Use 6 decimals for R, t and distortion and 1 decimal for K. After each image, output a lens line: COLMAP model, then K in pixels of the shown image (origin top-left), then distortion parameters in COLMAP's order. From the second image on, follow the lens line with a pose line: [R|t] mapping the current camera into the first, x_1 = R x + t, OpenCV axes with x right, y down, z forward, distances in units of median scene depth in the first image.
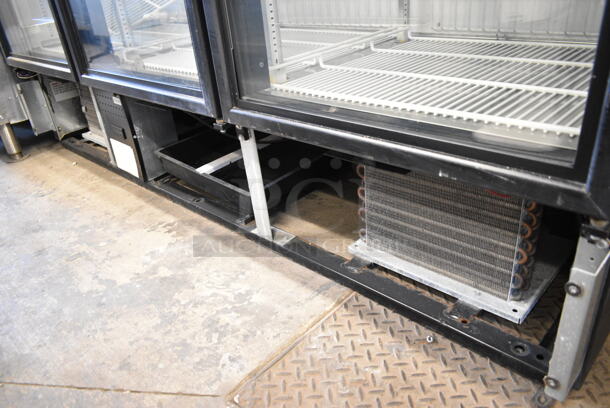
lens RADIAL K [[472.0, 0, 305.5], [0, 472.0, 204.0], [0, 0, 1]] dist [-0.006739, 0.001997]
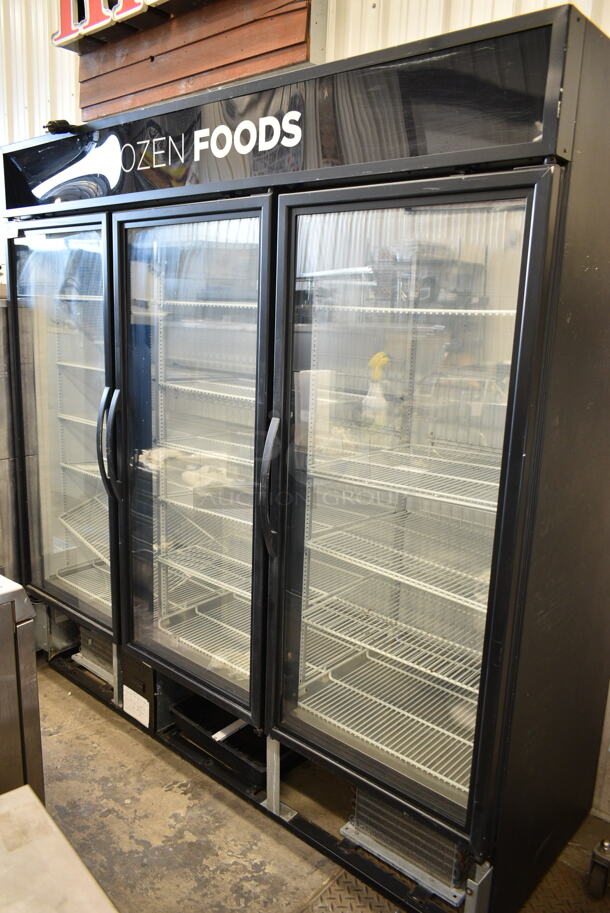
lens RADIAL K [[706.4, 0, 303.2], [0, 706.4, 457.7], [0, 0, 1]] dist [-0.006739, 0.001997]
pose [[0.991685, 0.110681, 0.065650, -0.247249], [-0.088419, 0.956705, -0.277303, -0.333477], [-0.093500, 0.269192, 0.958537, -1.106806]]
